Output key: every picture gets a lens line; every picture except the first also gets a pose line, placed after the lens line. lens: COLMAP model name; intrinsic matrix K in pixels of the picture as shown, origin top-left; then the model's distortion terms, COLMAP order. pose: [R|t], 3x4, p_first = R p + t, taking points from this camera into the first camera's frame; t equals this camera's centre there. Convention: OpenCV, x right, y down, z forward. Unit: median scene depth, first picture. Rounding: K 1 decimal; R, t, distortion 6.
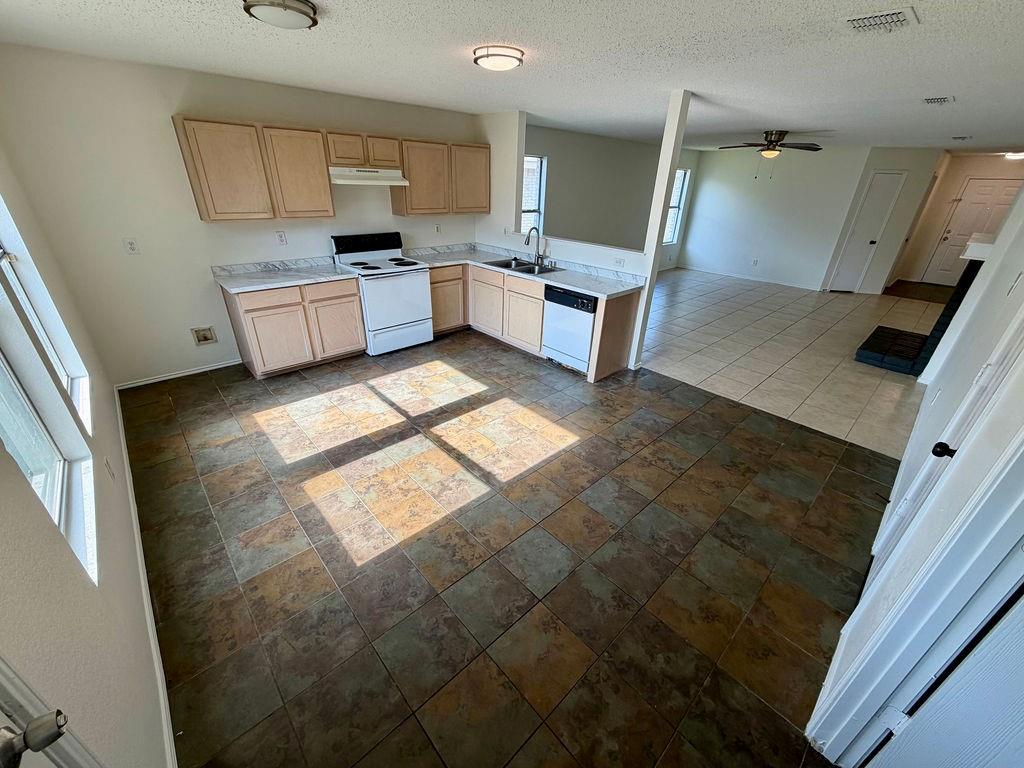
lens RADIAL K [[406.8, 0, 511.1], [0, 406.8, 384.6], [0, 0, 1]] dist [0.000017, -0.000714]
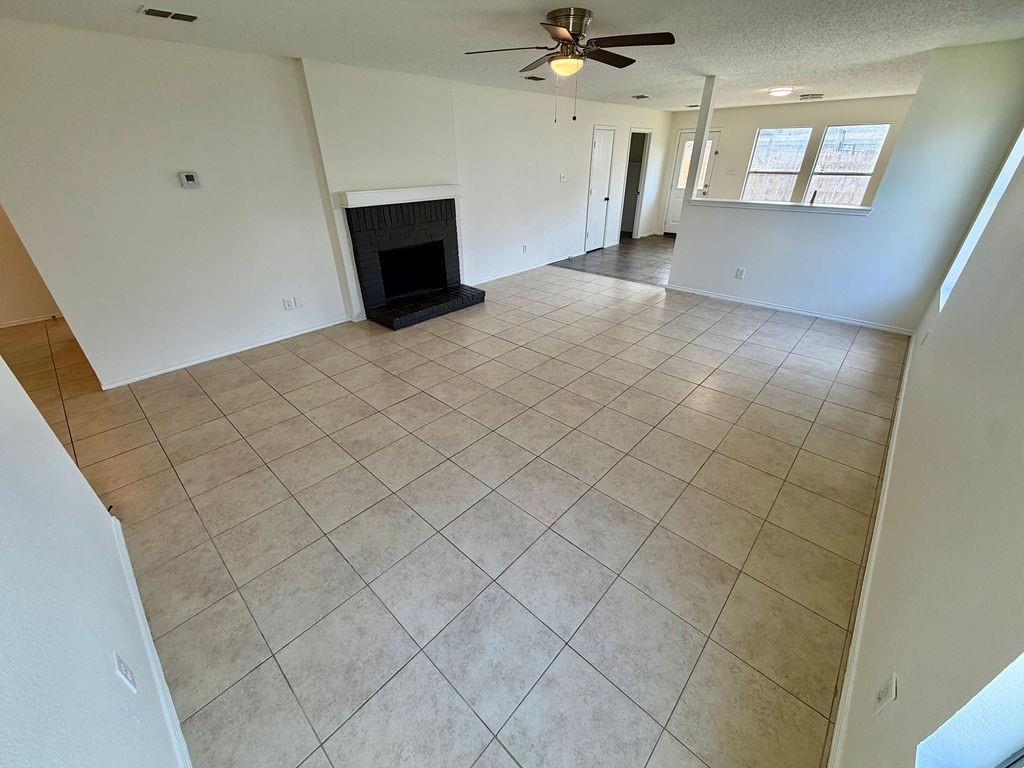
lens RADIAL K [[406.8, 0, 508.5], [0, 406.8, 384.0], [0, 0, 1]] dist [0.000017, -0.000714]
pose [[-0.997300, 0.014532, -0.071987, 0.785390], [-0.051877, 0.554412, 0.830624, -0.797849], [0.051980, 0.832116, -0.552161, 1.659365]]
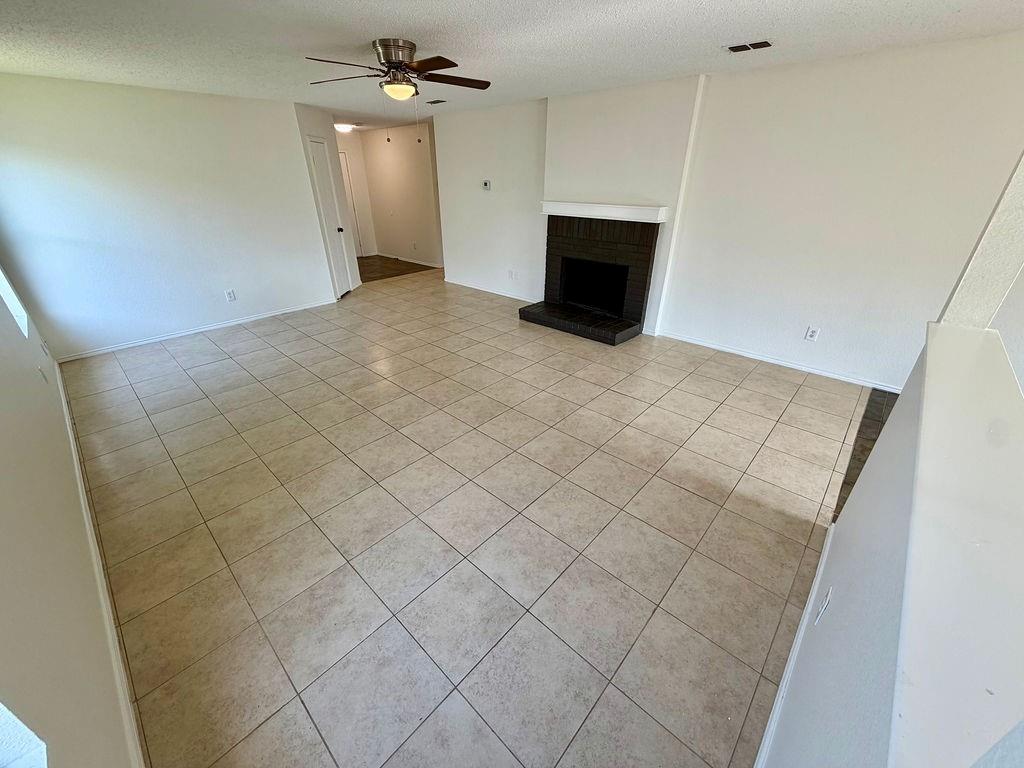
lens RADIAL K [[406.8, 0, 507.8], [0, 406.8, 384.9], [0, 0, 1]] dist [0.000017, -0.000714]
pose [[-0.071528, -0.488726, 0.869500, 0.005081], [0.453512, 0.760479, 0.464756, -0.489302], [-0.888375, 0.427572, 0.167248, 1.002886]]
